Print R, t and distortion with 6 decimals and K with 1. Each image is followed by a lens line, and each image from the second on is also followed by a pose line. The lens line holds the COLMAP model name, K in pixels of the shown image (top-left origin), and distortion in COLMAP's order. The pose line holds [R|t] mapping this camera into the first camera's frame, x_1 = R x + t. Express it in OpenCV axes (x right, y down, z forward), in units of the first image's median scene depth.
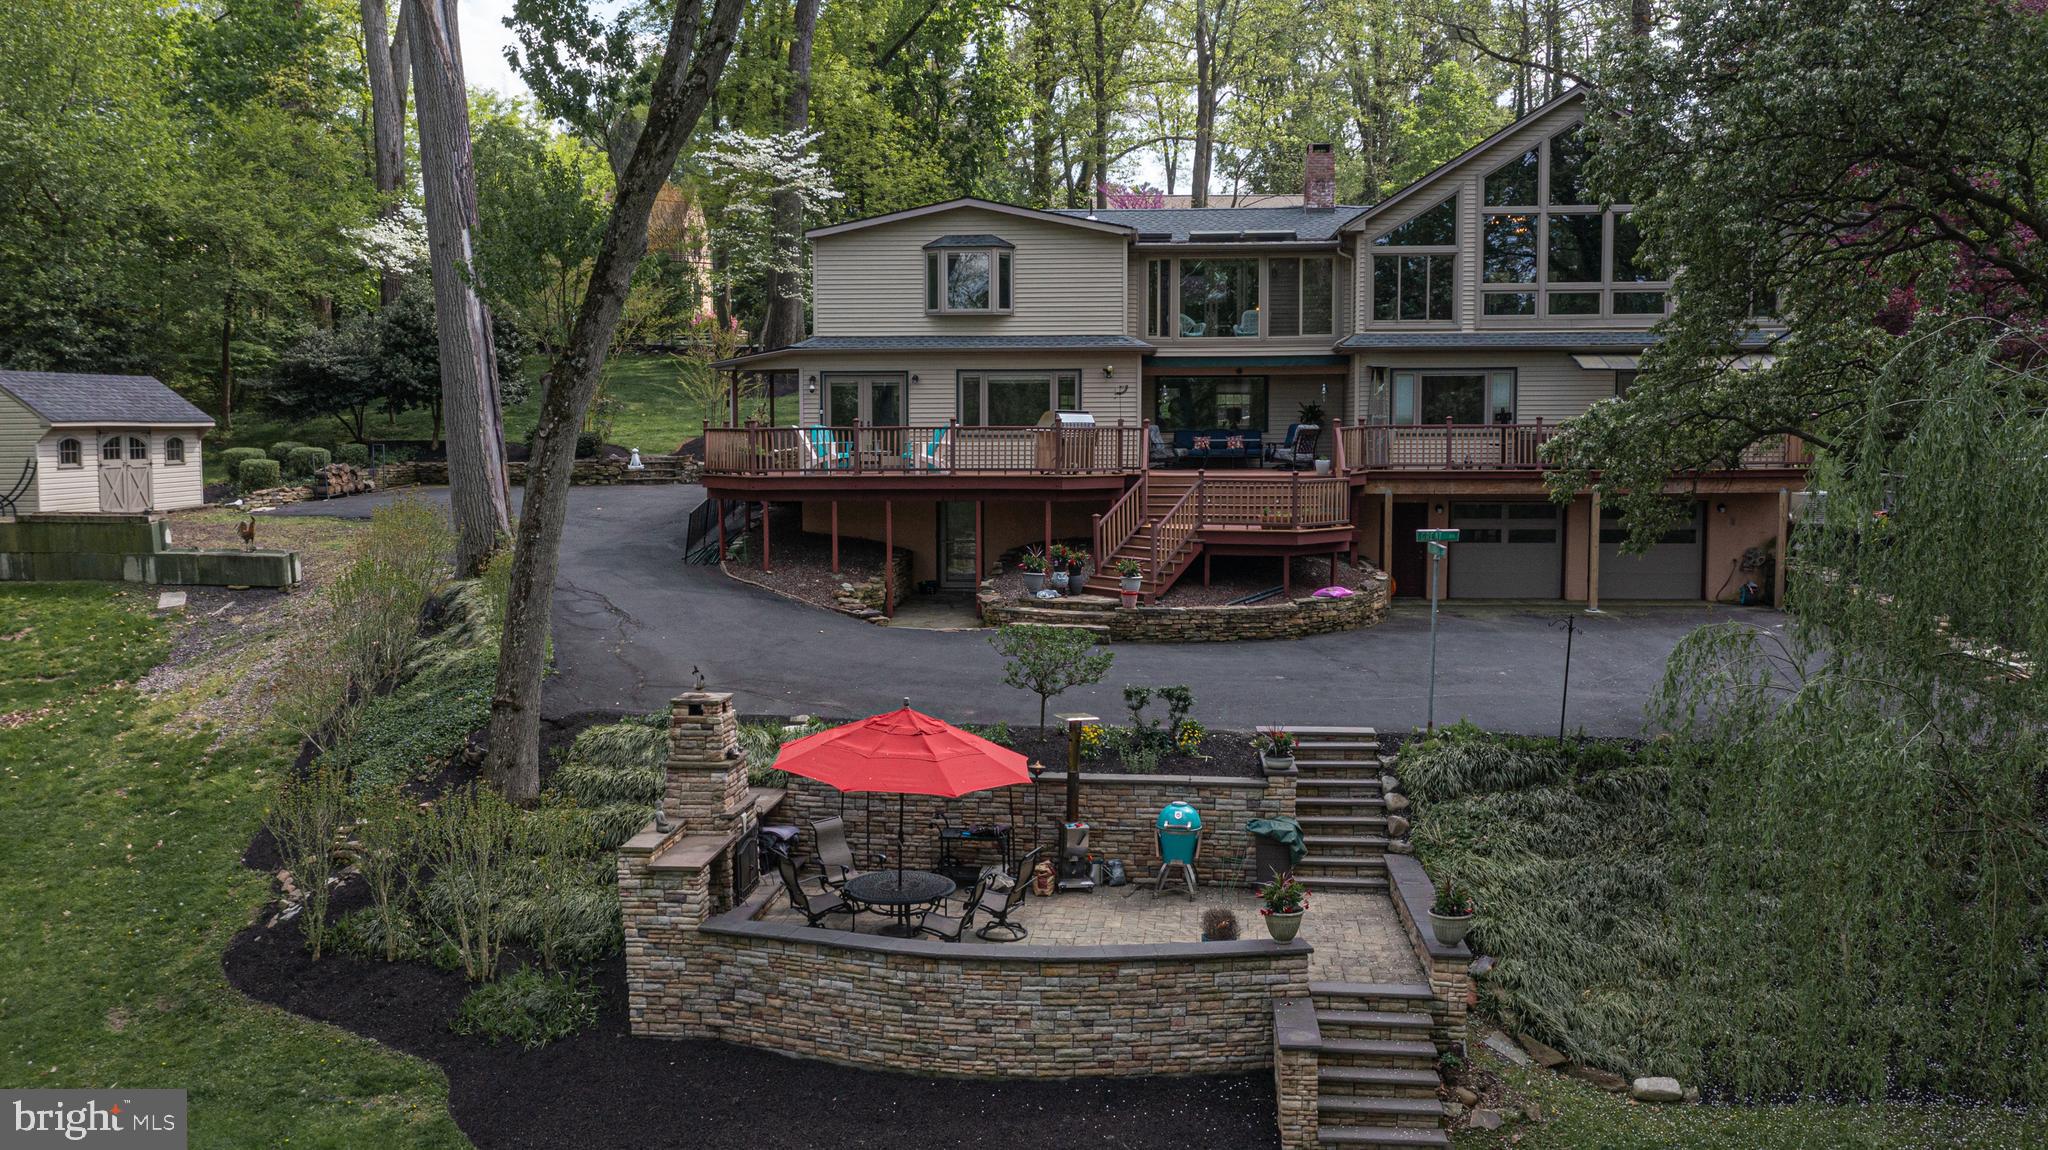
lens RADIAL K [[1994.2, 0, 981.4], [0, 1994.2, 540.2], [0, 0, 1]] dist [-0.013380, -0.009710]
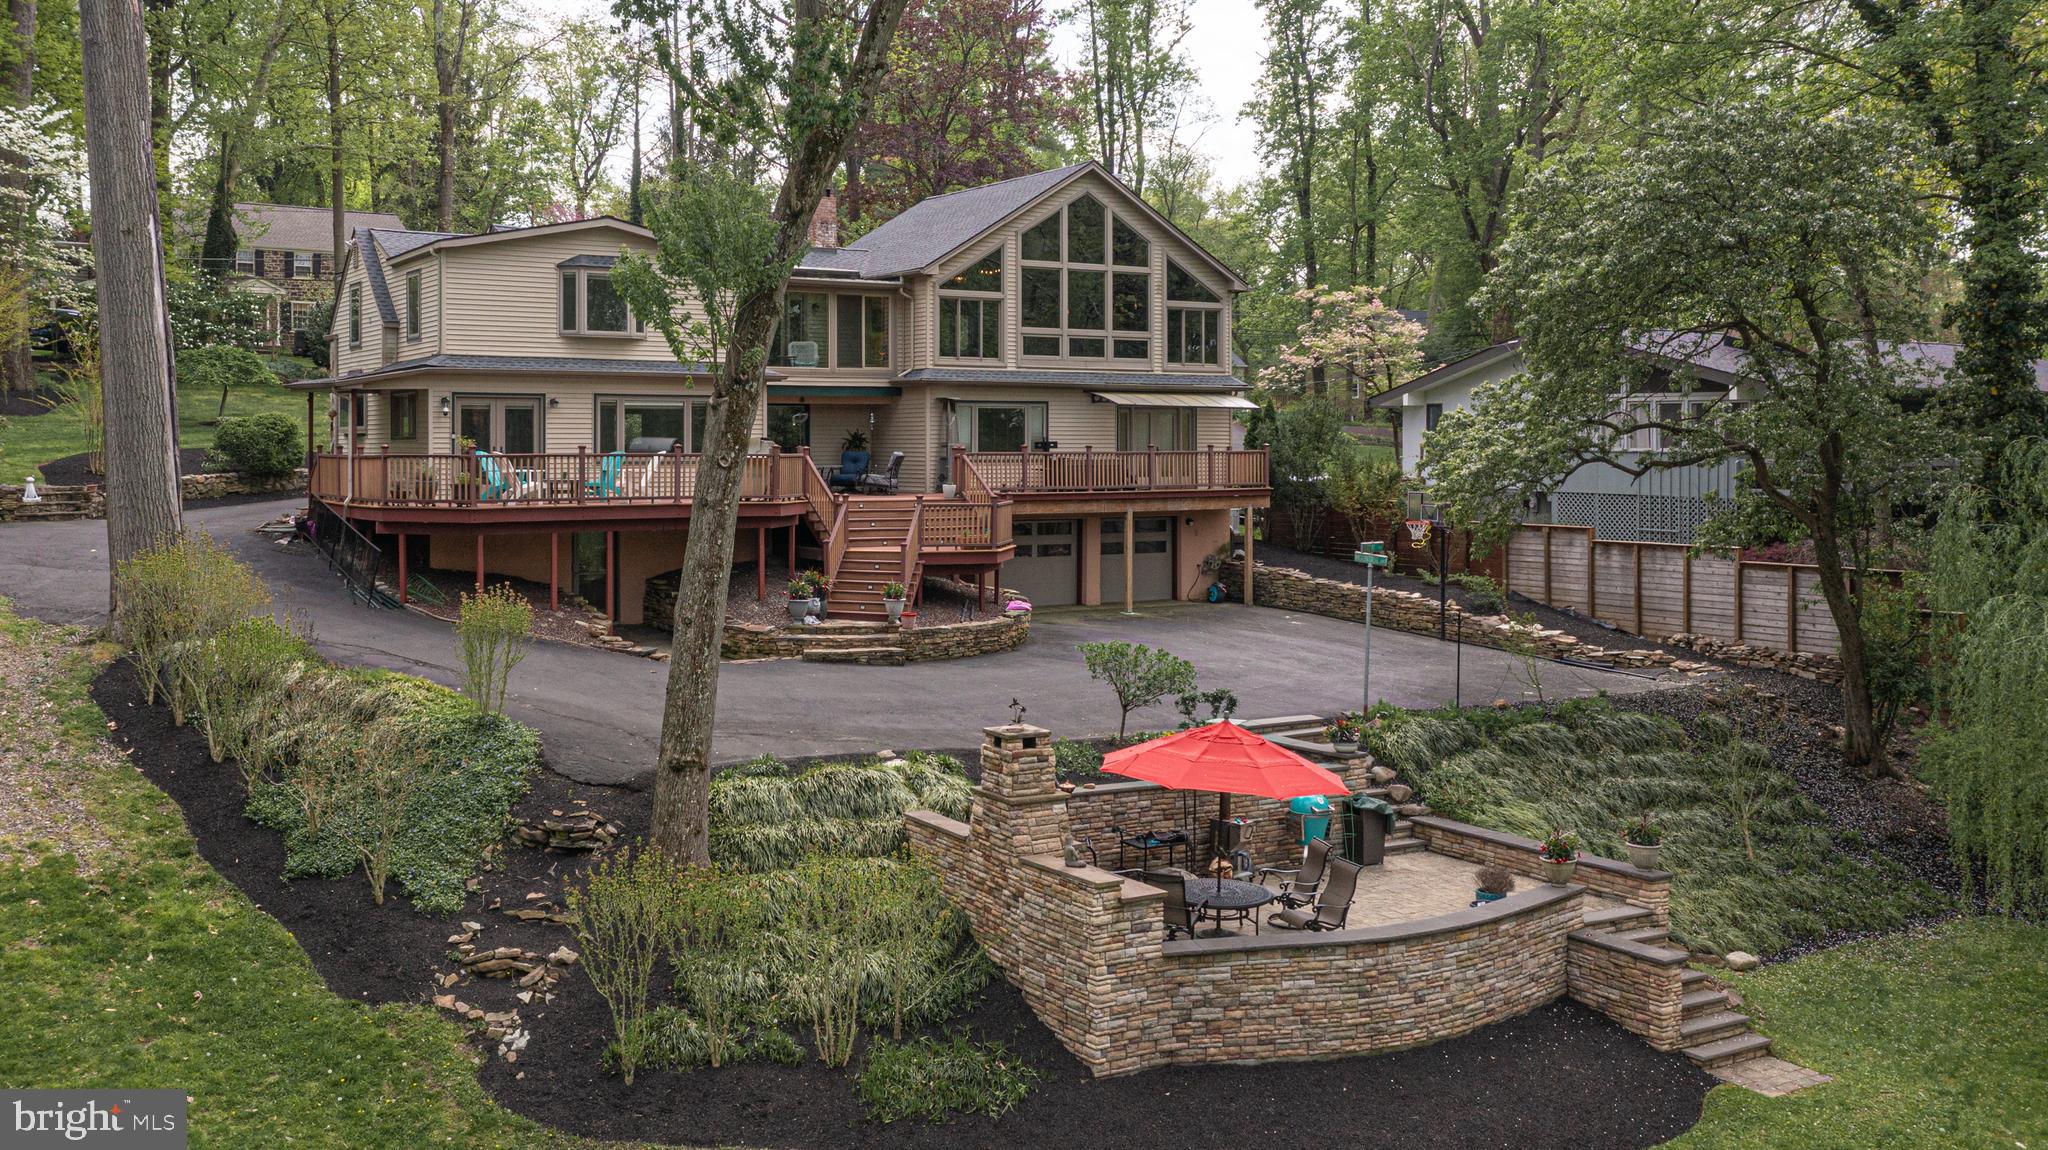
lens RADIAL K [[1974.4, 0, 1018.2], [0, 1974.4, 395.8], [0, 0, 1]] dist [-0.009671, 0.003378]
pose [[0.781323, 0.019453, 0.623823, -0.448698], [0.032461, 0.996895, -0.071744, -0.009782], [-0.623282, 0.076305, 0.778266, 0.133384]]
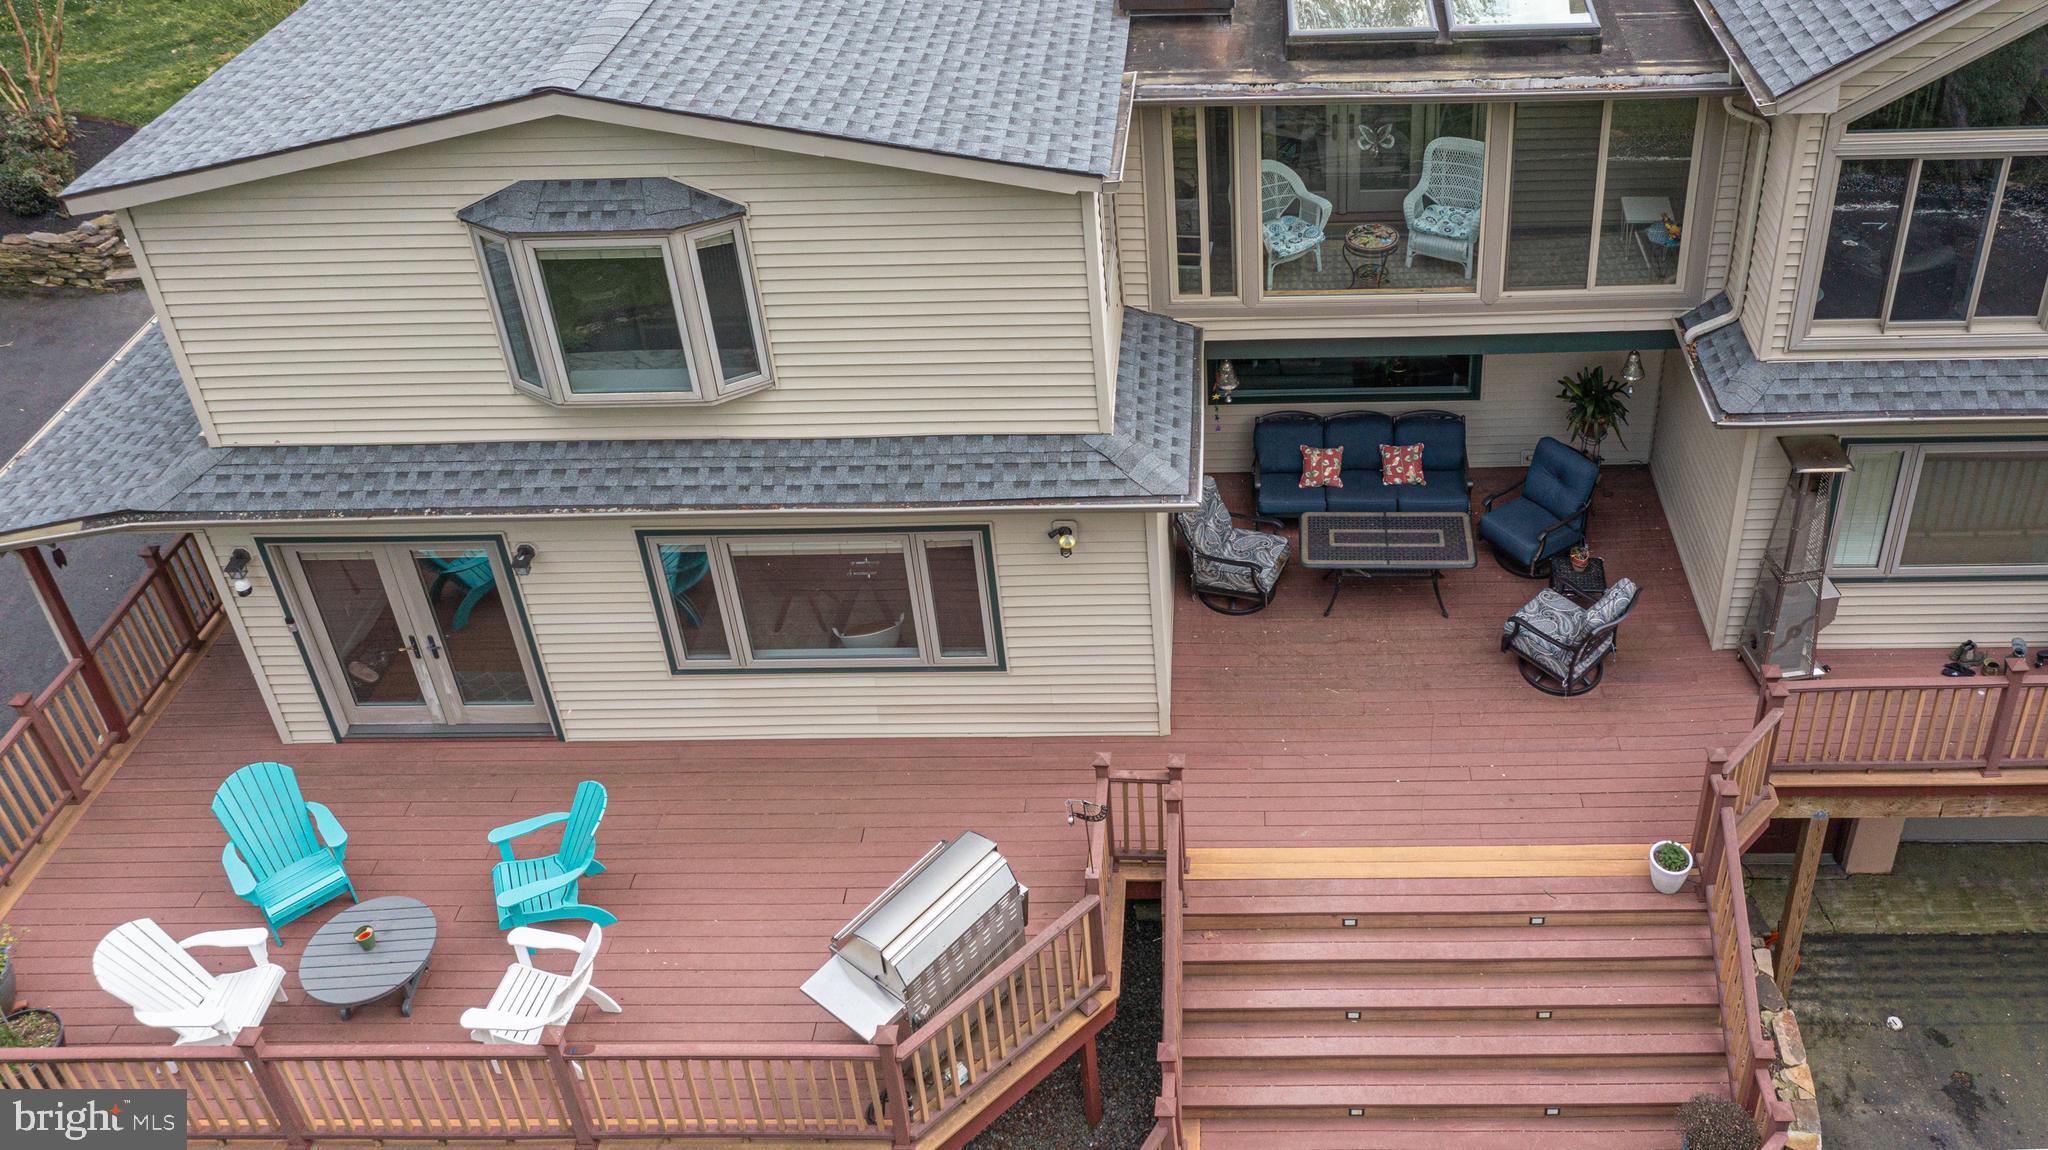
lens RADIAL K [[1745.1, 0, 1213.5], [0, 1745.1, 324.5], [0, 0, 1]] dist [-0.006615, -0.011222]
pose [[0.996775, -0.065463, 0.046421, 0.077879], [0.035538, 0.878698, 0.476054, -0.262282], [-0.071954, -0.472868, 0.878190, 0.743978]]
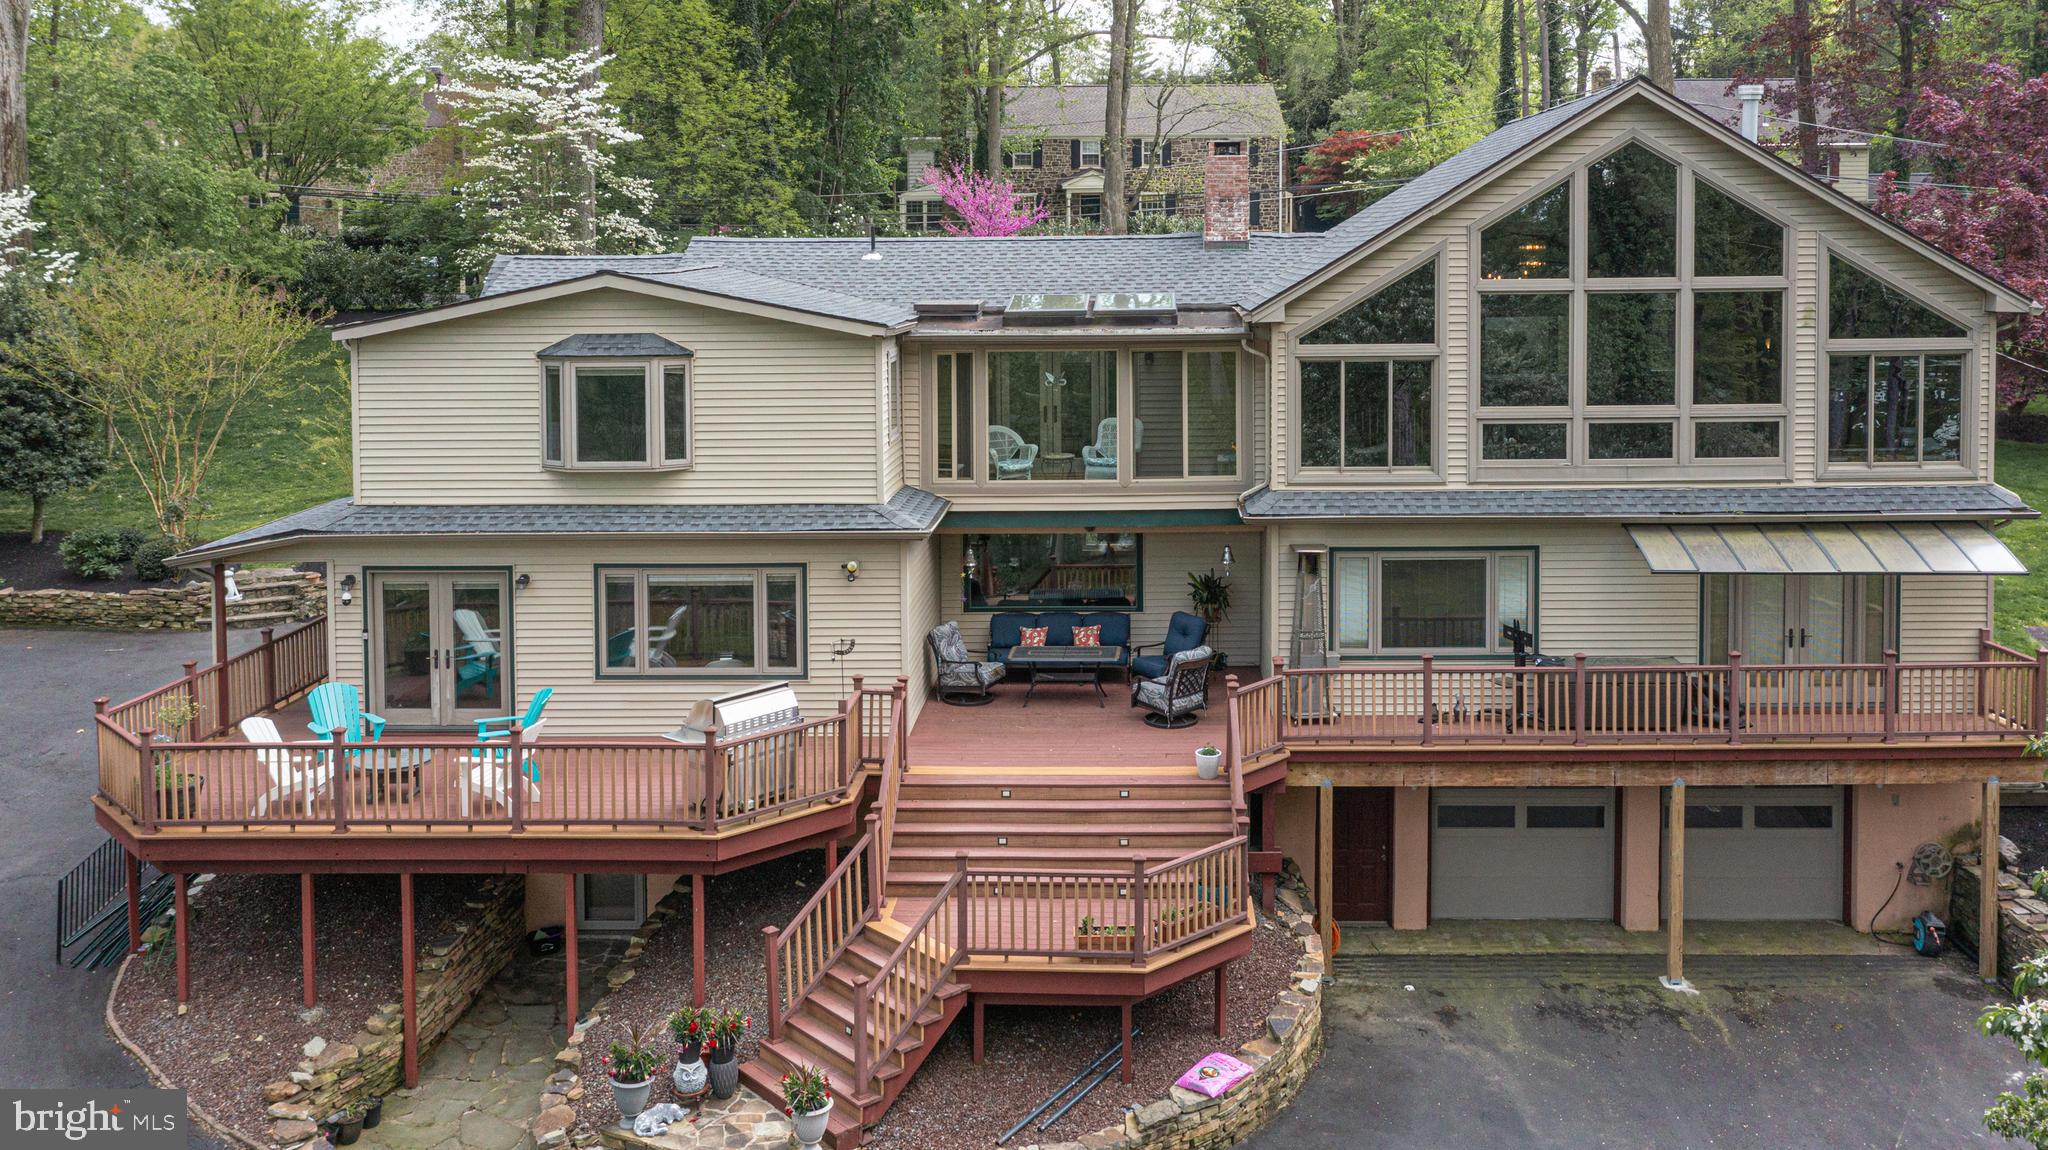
lens RADIAL K [[1811.9, 0, 1115.8], [0, 1811.9, 286.7], [0, 0, 1]] dist [-0.007444, 0.002777]
pose [[0.998218, -0.009759, 0.058869, 0.110558], [0.010913, 0.999754, -0.019319, -0.156155], [-0.058666, 0.019927, 0.998079, 0.461767]]
